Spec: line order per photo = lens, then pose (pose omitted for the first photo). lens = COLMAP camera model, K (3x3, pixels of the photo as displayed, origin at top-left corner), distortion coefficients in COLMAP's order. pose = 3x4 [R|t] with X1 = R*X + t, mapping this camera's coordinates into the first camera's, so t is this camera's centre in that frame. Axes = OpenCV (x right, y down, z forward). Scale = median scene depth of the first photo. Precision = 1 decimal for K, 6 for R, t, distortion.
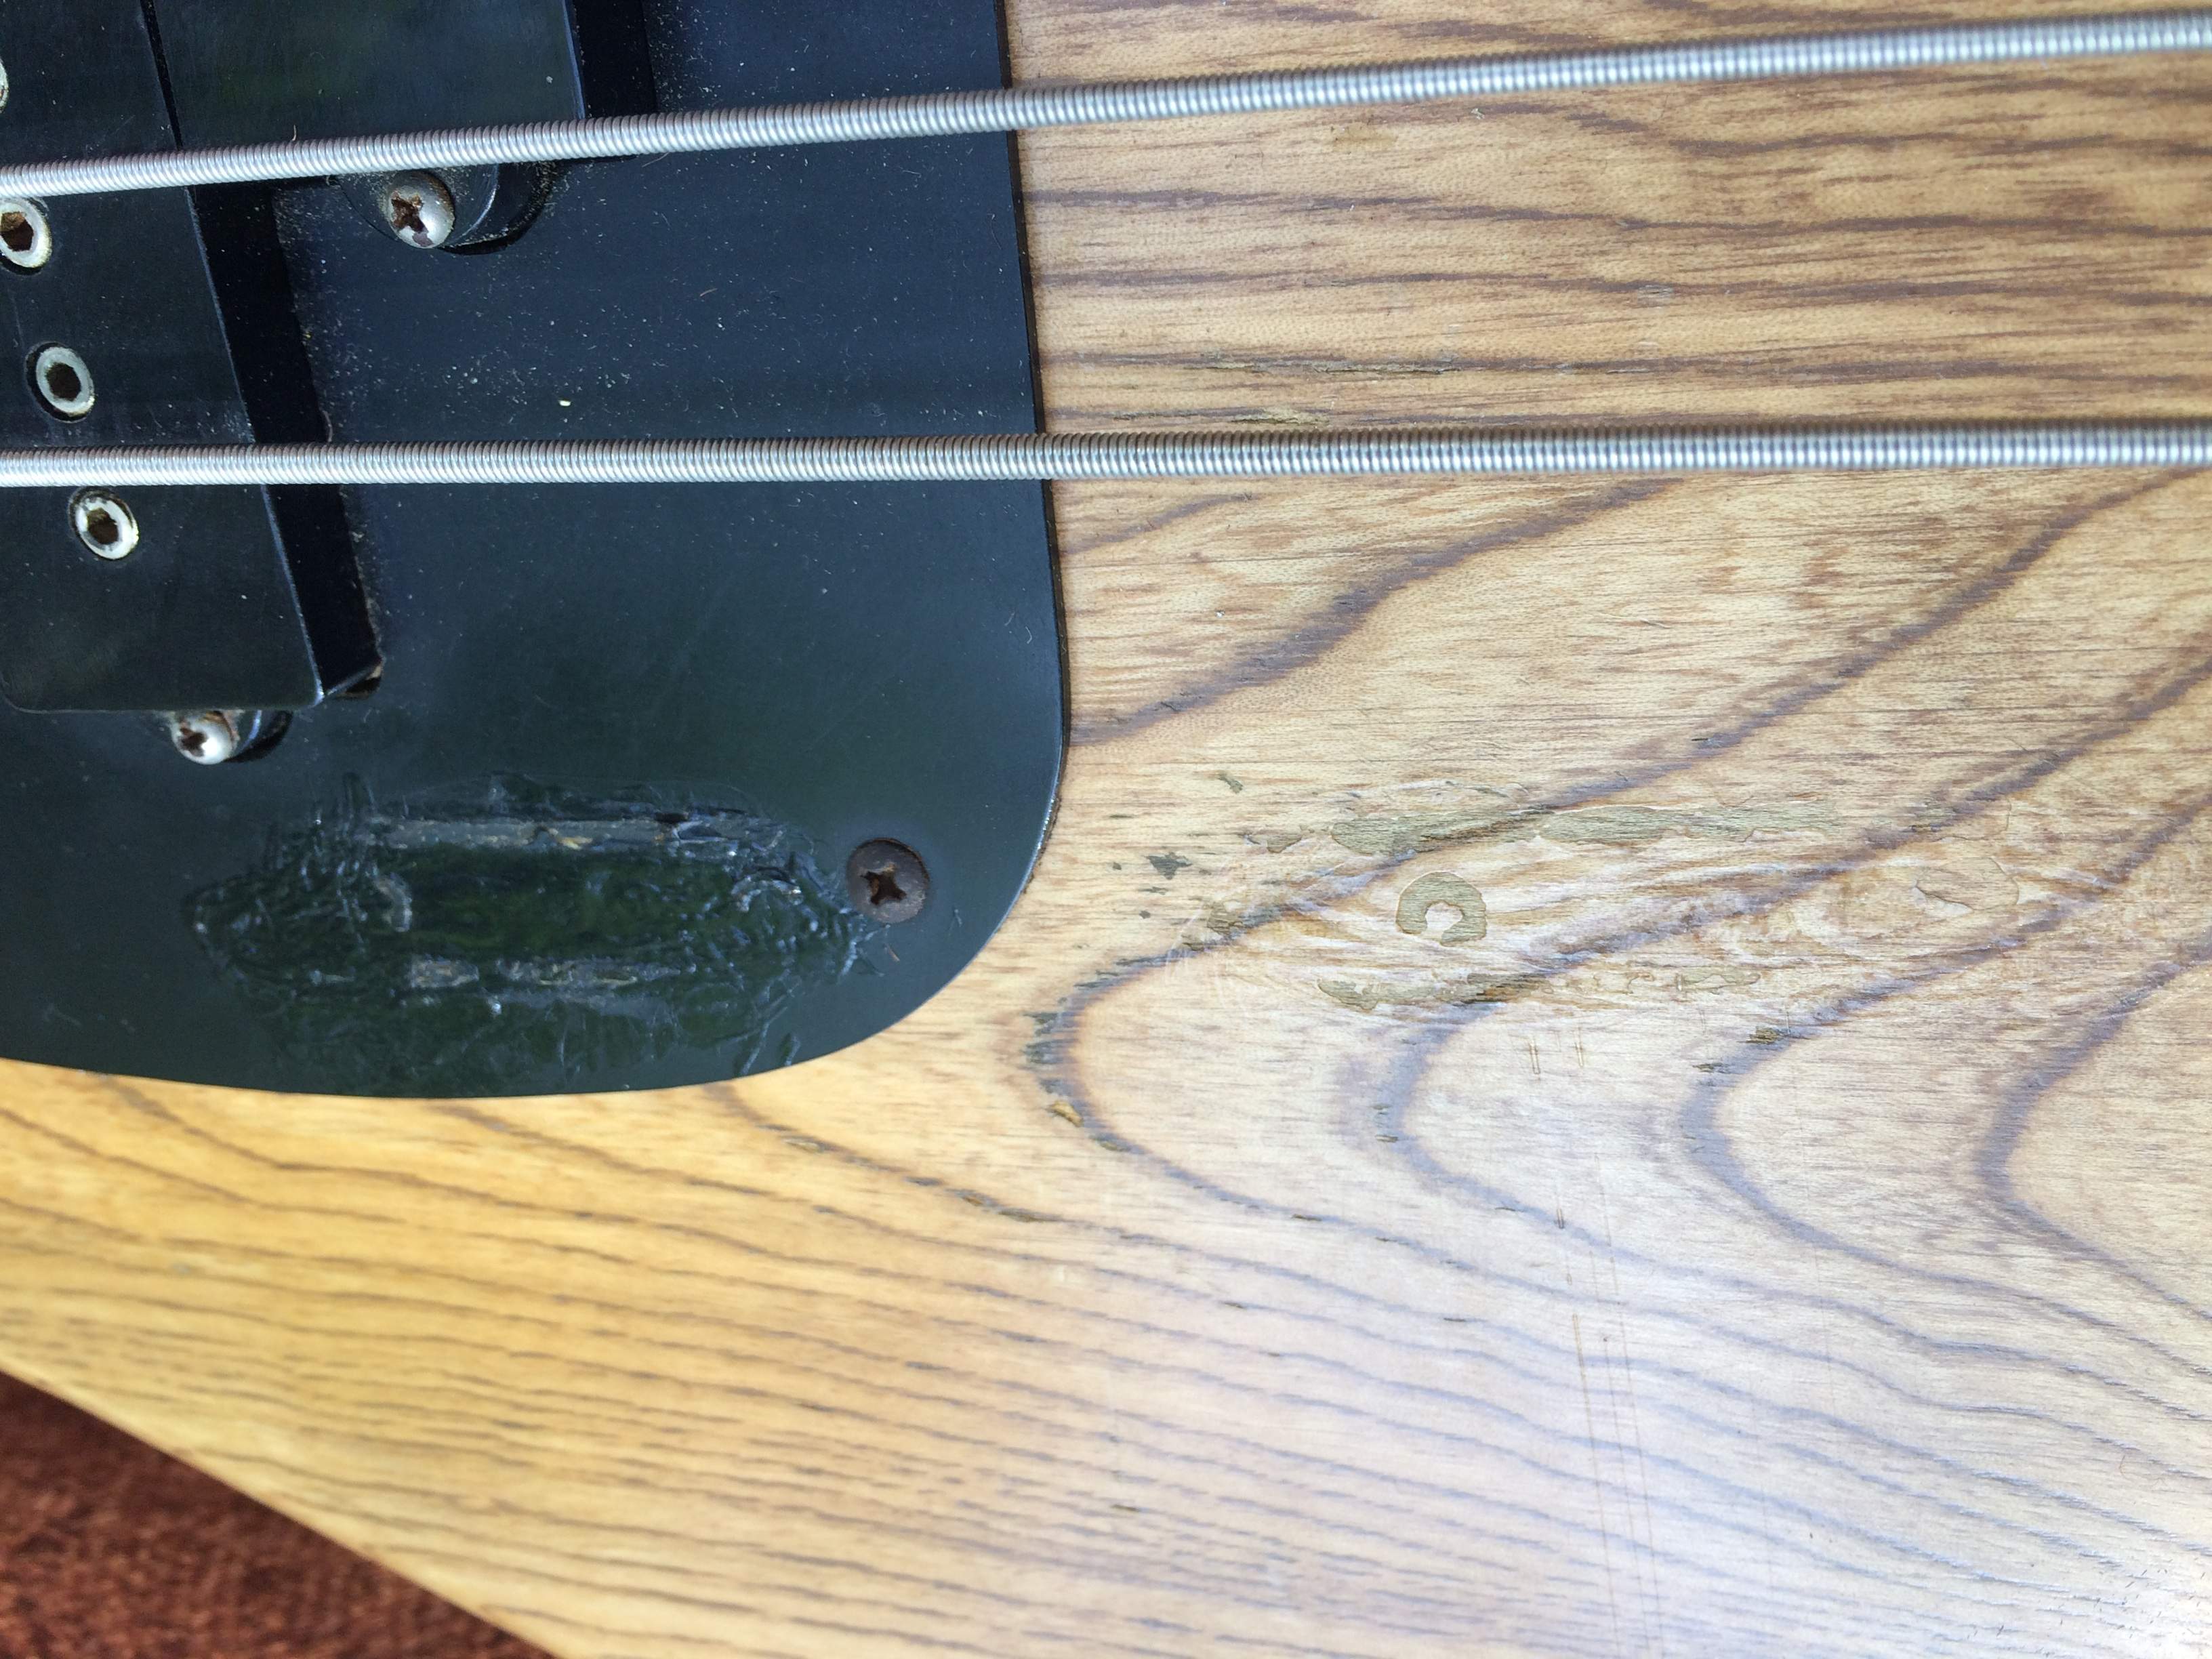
lens RADIAL K [[1979.8, 0, 1099.7], [0, 1979.8, 825.4], [0, 0, 1]] dist [0.011962, -0.022751]
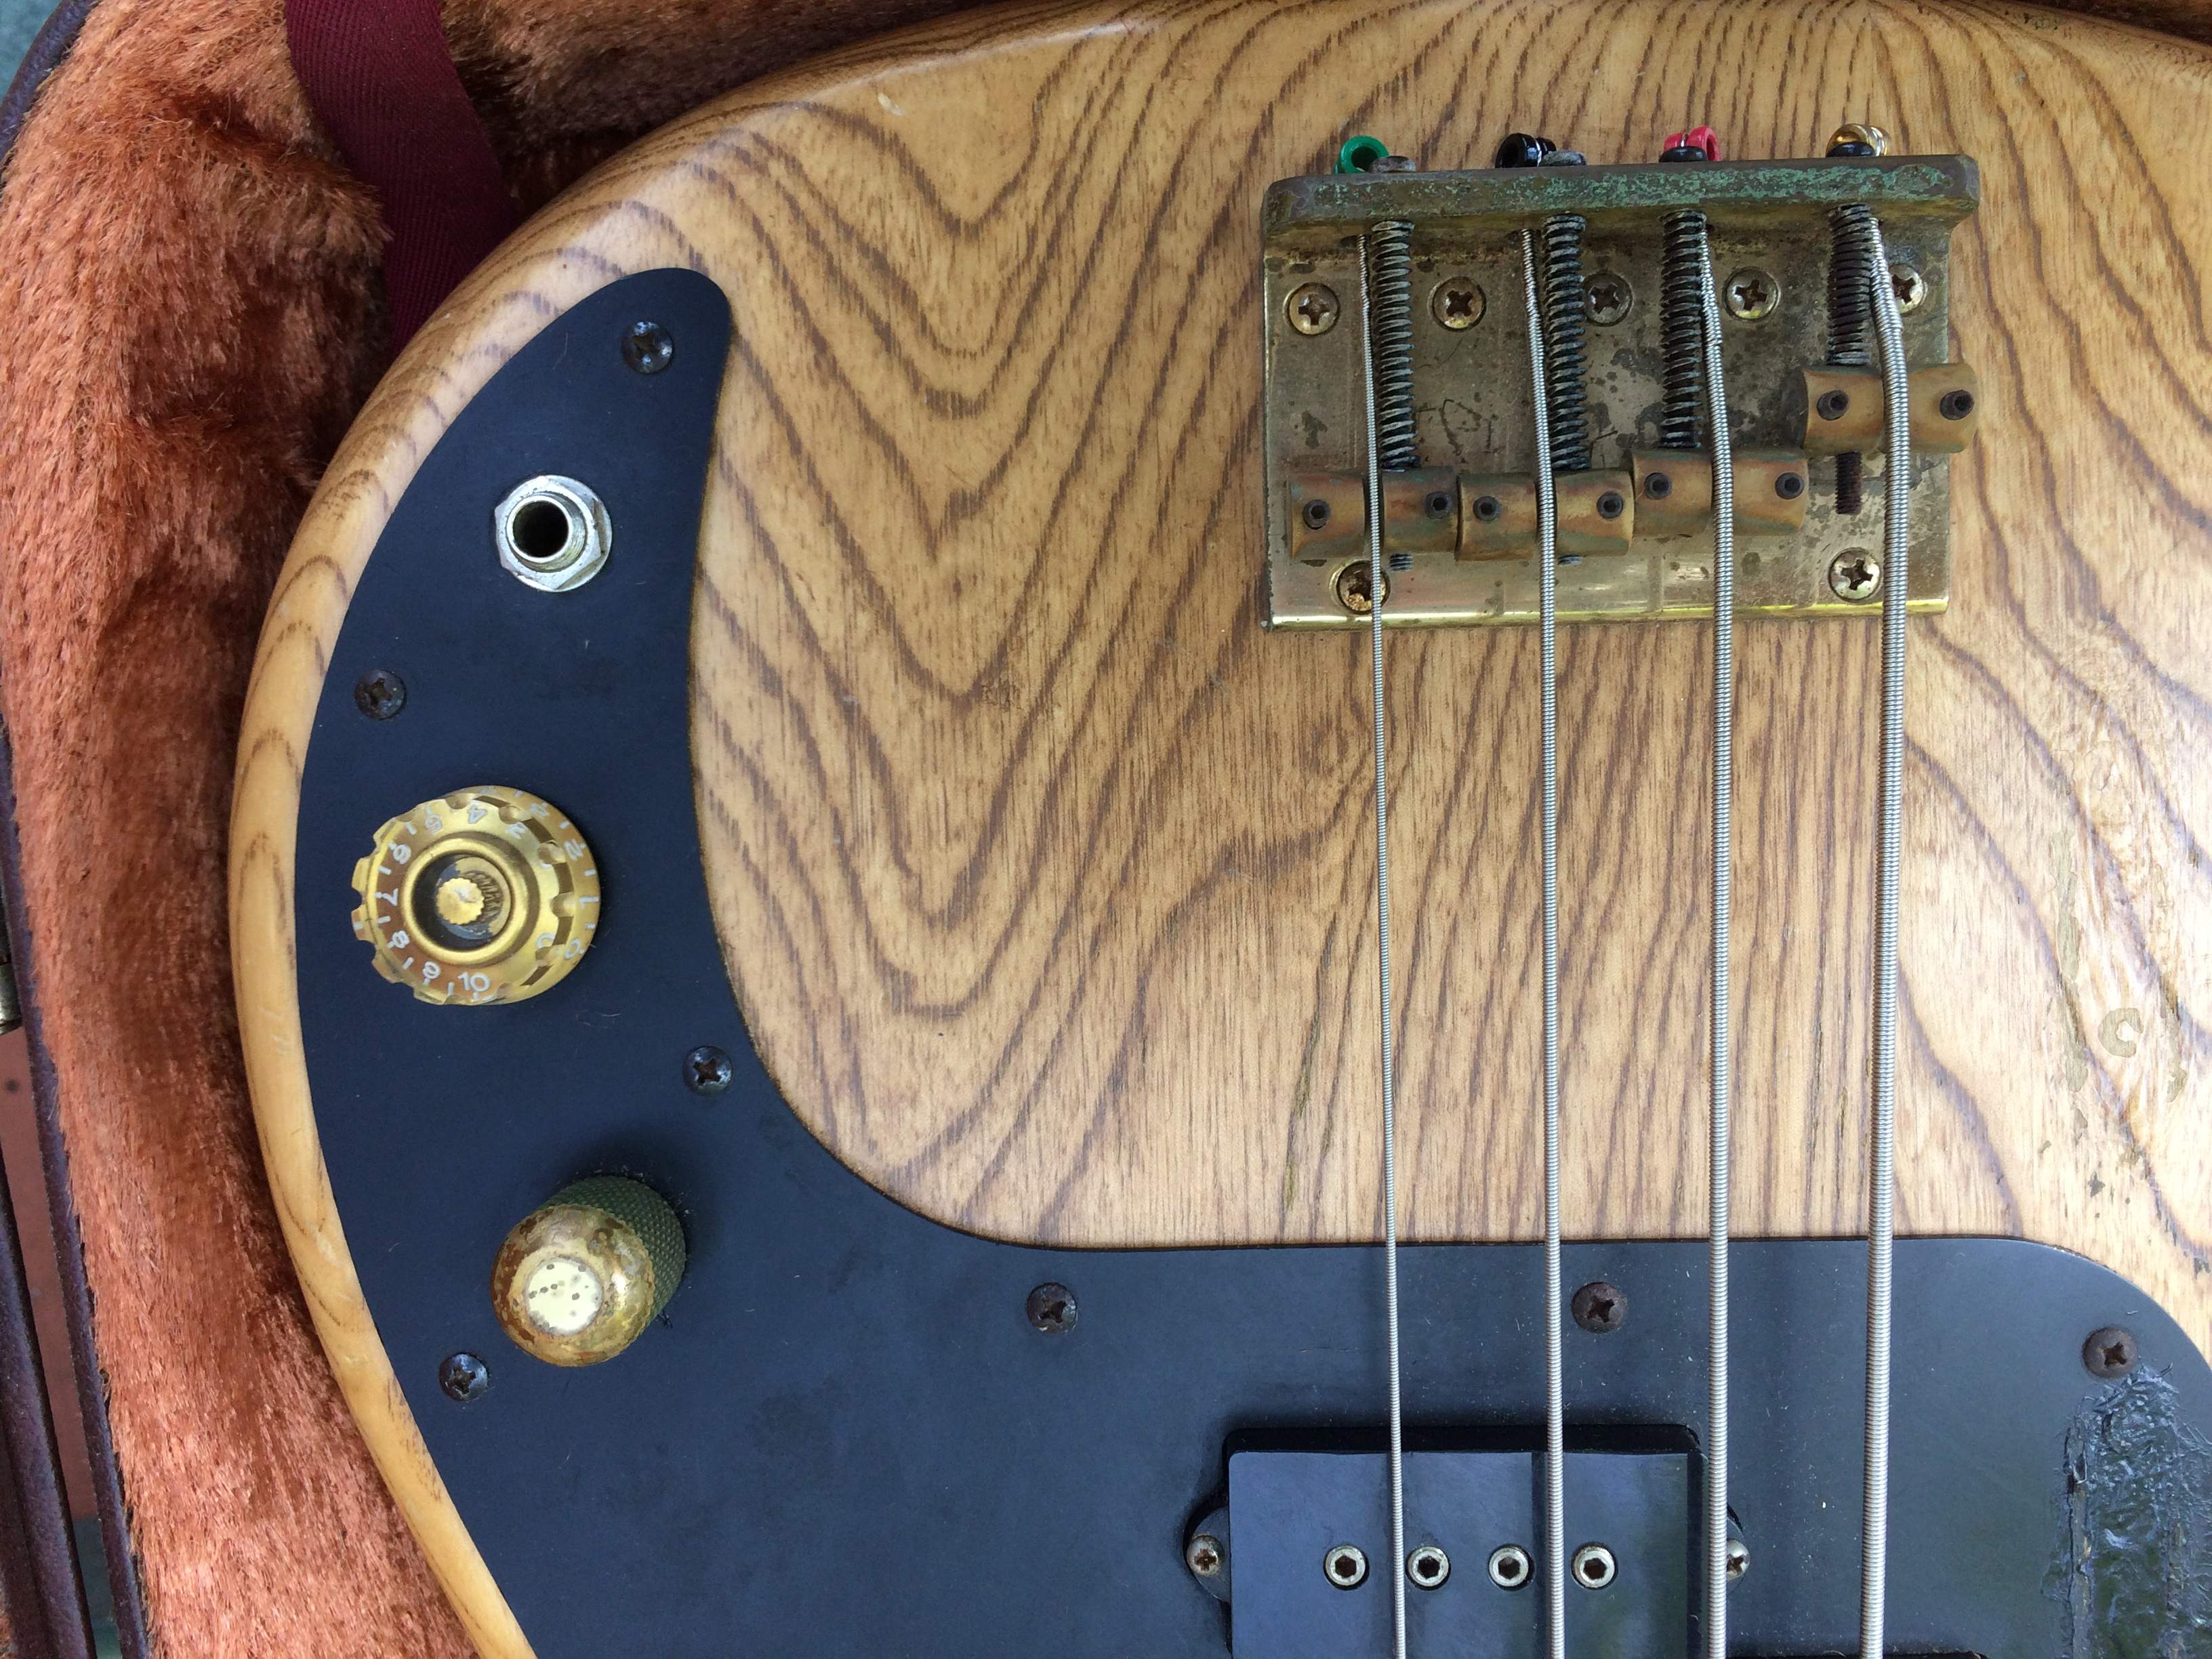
lens RADIAL K [[1979.8, 0, 1108.2], [0, 1979.8, 808.4], [0, 0, 1]] dist [0.011962, -0.022751]
pose [[0.067670, -0.979991, 0.187183, -0.027063], [0.914590, -0.014038, -0.404139, -0.067708], [0.398680, 0.198544, 0.895340, -1.020998]]
